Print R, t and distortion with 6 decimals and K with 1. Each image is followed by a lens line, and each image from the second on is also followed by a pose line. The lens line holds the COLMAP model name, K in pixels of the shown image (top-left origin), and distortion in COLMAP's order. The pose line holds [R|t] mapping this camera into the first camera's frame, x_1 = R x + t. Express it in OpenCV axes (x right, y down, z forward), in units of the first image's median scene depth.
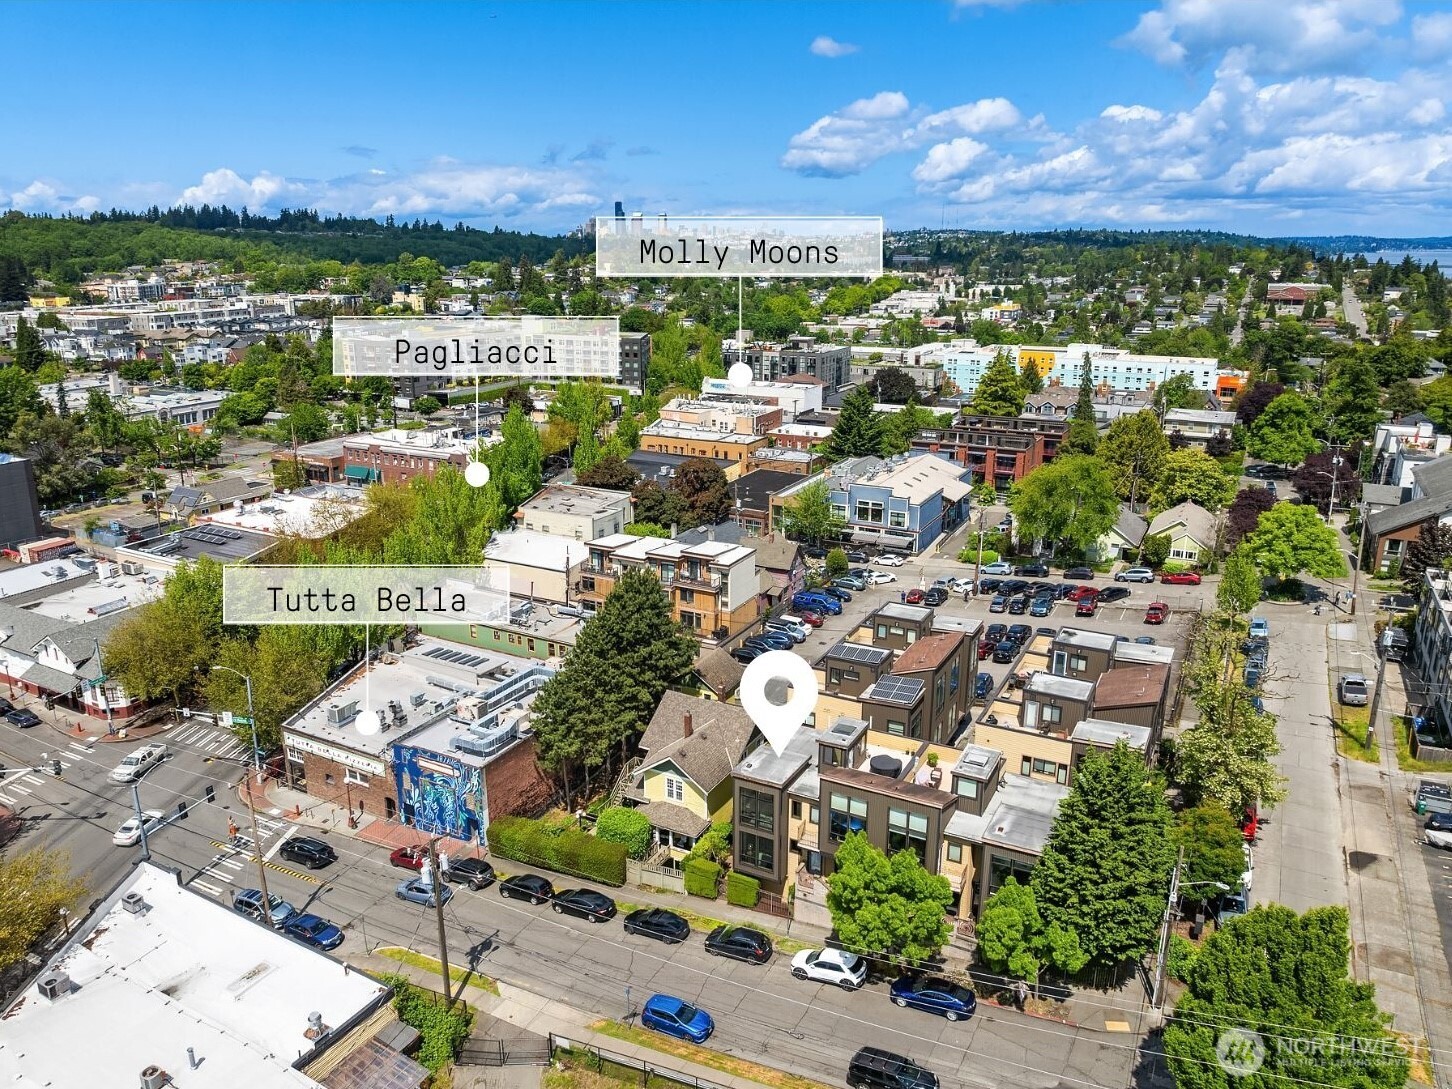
lens RADIAL K [[1011.9, 0, 702.8], [0, 1011.9, 539.9], [0, 0, 1]] dist [-0.025688, -0.006757]
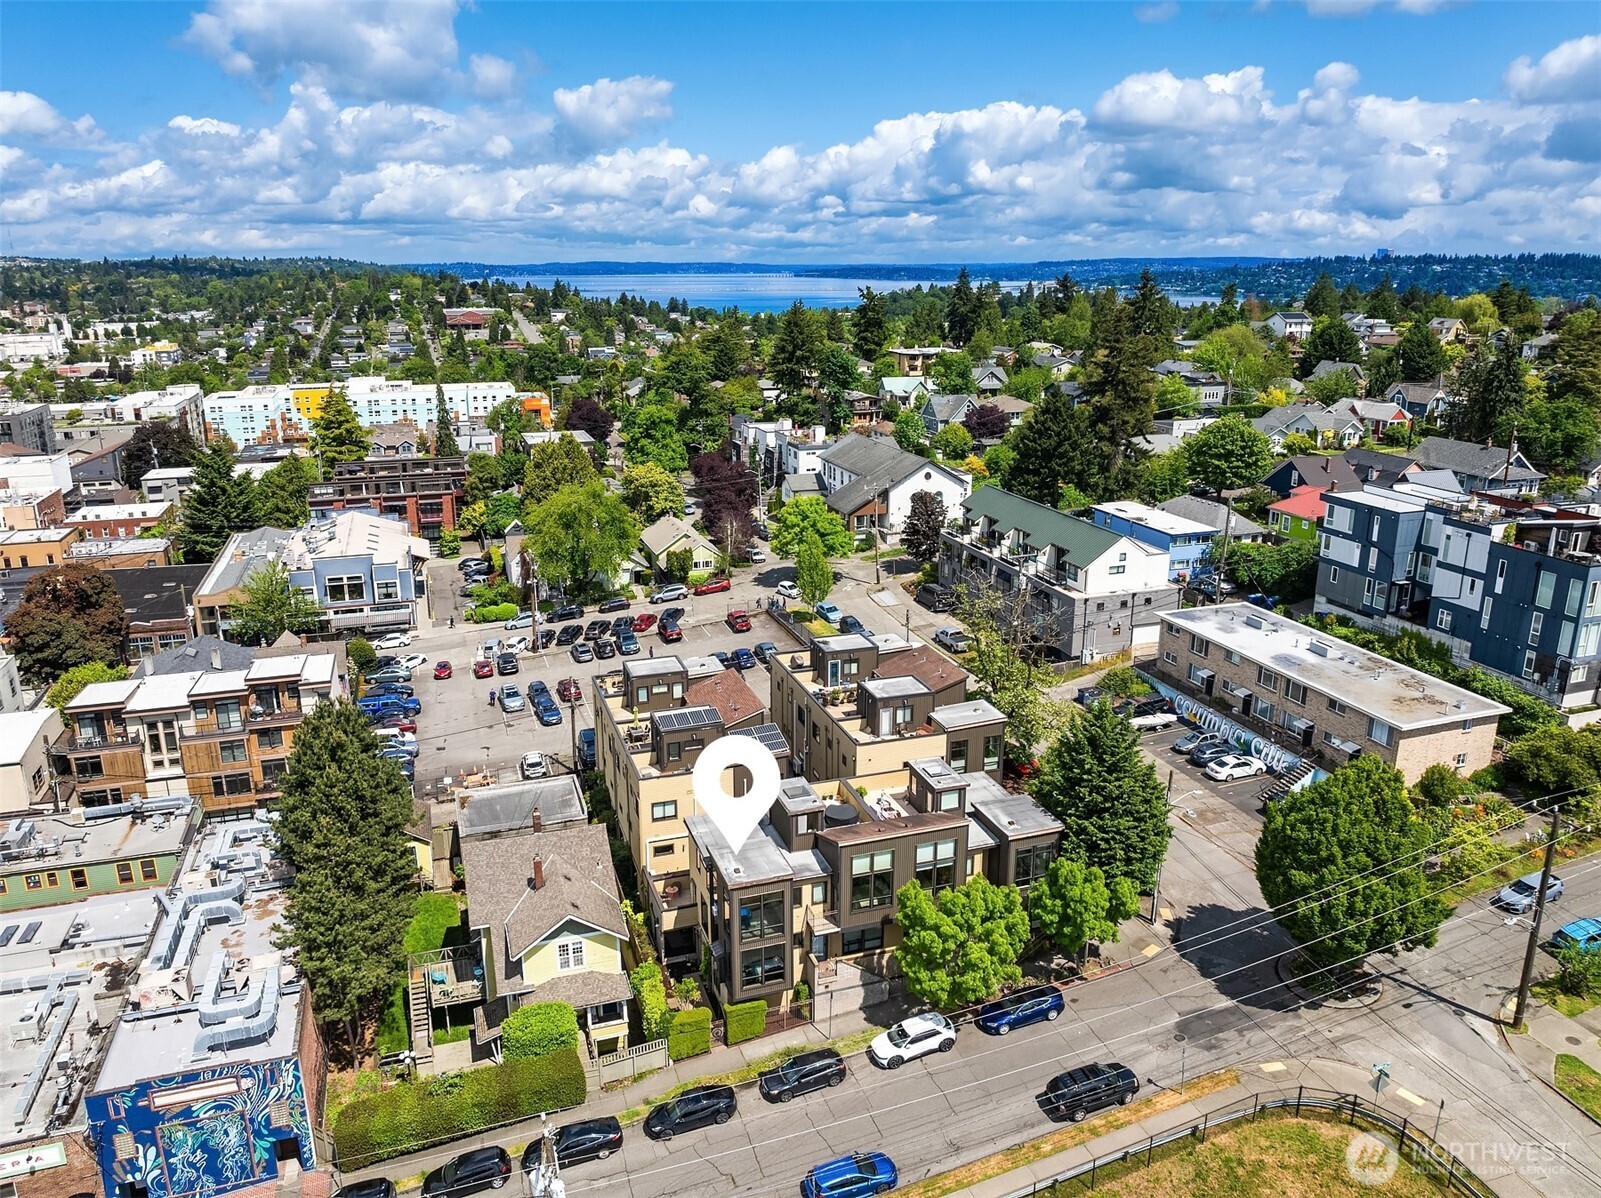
lens RADIAL K [[1115.8, 0, 774.9], [0, 1115.8, 594.0], [0, 0, 1]] dist [-0.025688, -0.006757]
pose [[0.681815, -0.196558, 0.704623, -0.257973], [0.199495, 0.976676, 0.079411, -0.029824], [-0.703797, 0.086425, 0.705124, 0.158449]]
